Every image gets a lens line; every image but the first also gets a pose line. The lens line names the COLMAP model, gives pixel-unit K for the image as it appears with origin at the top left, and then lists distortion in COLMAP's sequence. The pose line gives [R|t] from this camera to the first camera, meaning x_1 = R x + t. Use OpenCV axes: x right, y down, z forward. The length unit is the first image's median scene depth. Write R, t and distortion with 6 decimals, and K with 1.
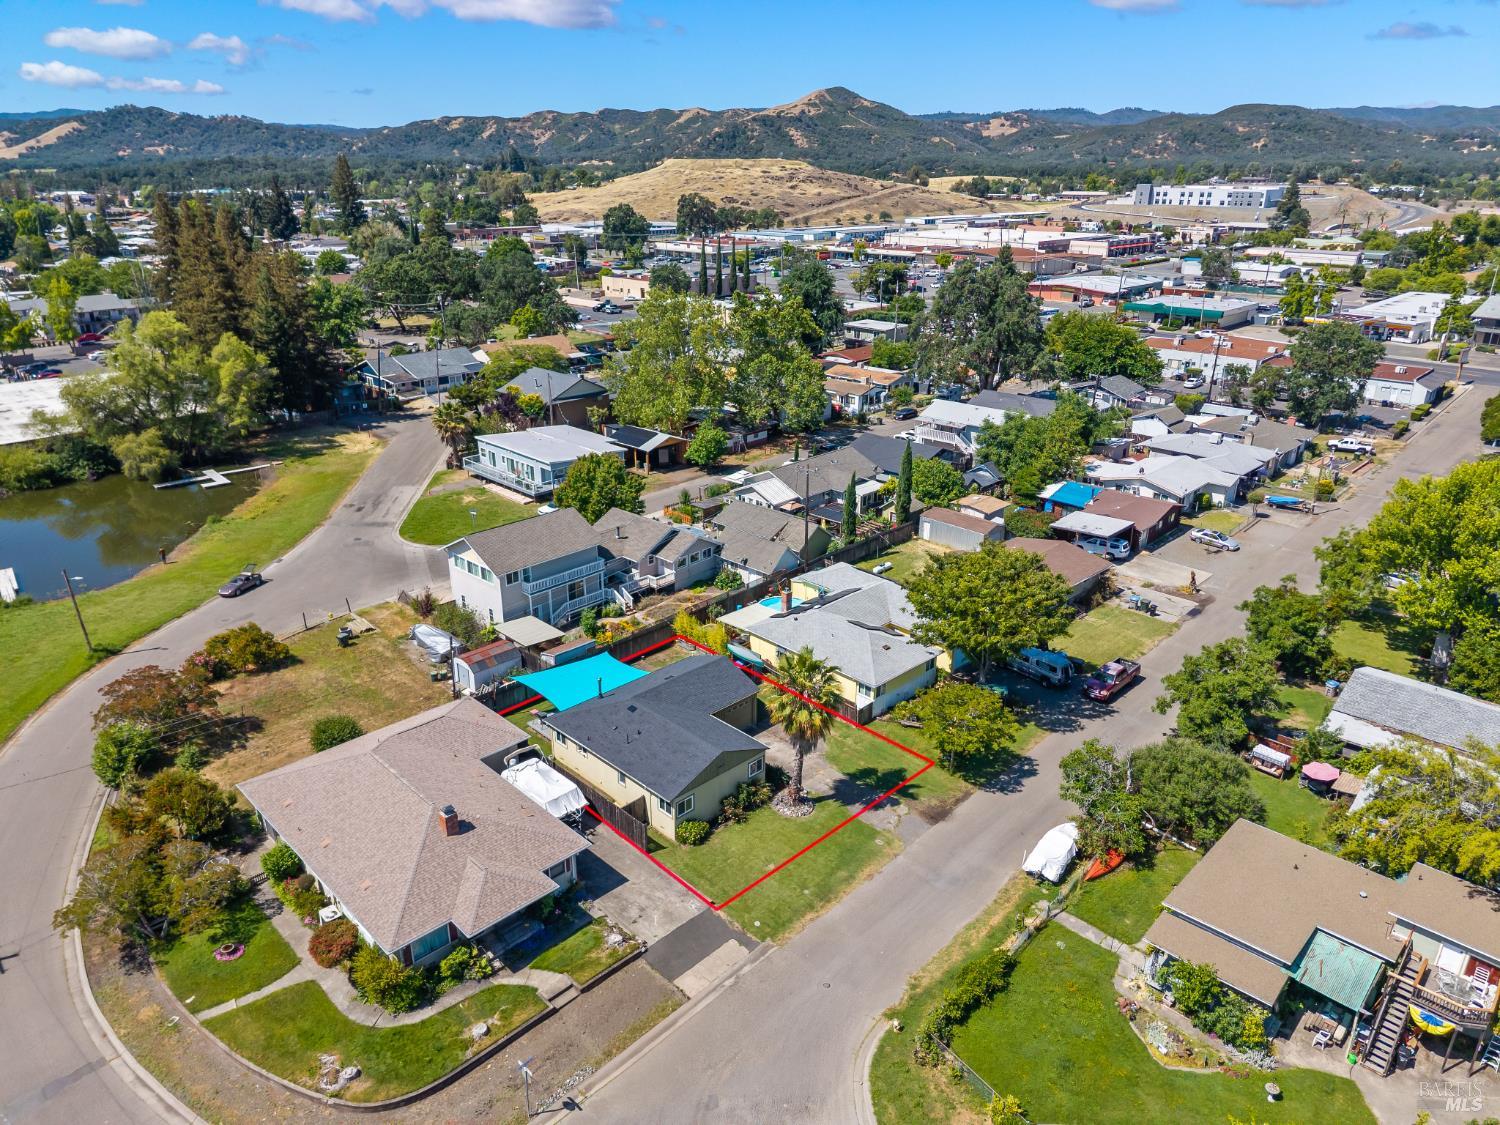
lens RADIAL K [[1002.3, 0, 749.2], [0, 1002.3, 561.9], [0, 0, 1]] dist [0.022910, -0.023513]
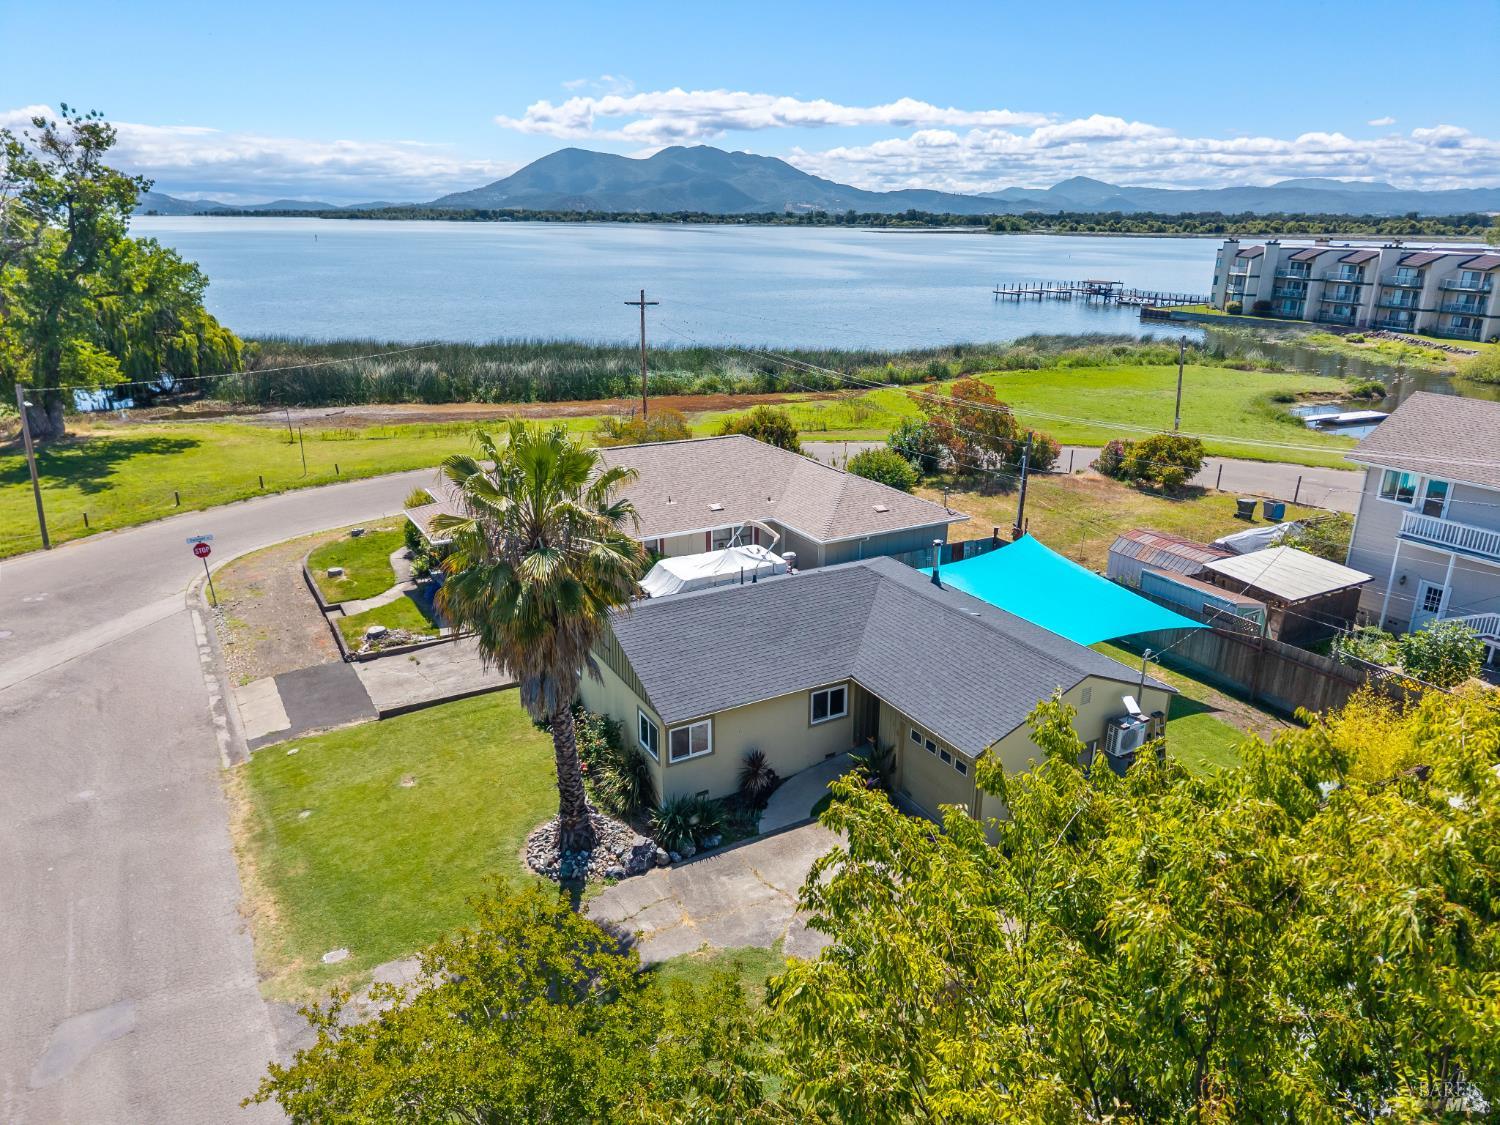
lens RADIAL K [[1002.3, 0, 749.2], [0, 1002.3, 561.9], [0, 0, 1]] dist [0.022910, -0.023513]
pose [[-0.260706, 0.305368, -0.915851, 0.152725], [-0.358631, 0.850140, 0.385546, -0.014737], [0.896335, 0.428967, -0.112122, 0.446237]]
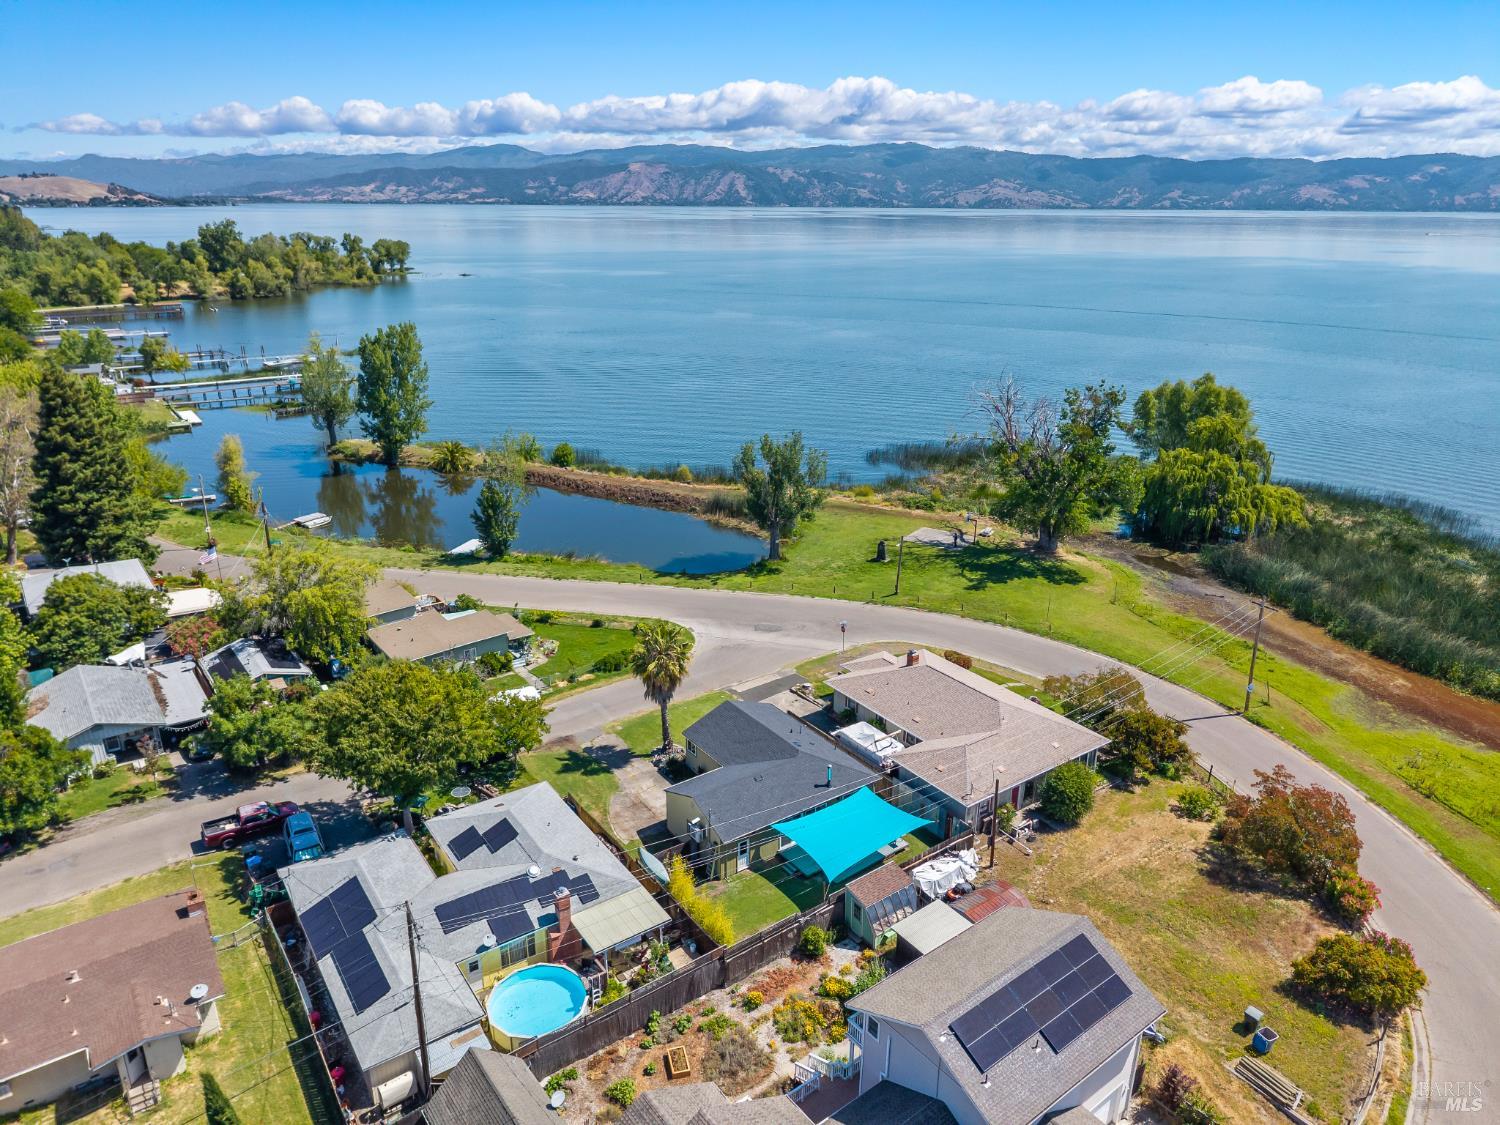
lens RADIAL K [[1002.3, 0, 749.2], [0, 1002.3, 561.9], [0, 0, 1]] dist [0.022910, -0.023513]
pose [[-0.987223, -0.067011, 0.144572, -0.091633], [0.044261, 0.756256, 0.652777, -0.312544], [-0.153076, 0.650835, -0.743627, 0.738435]]
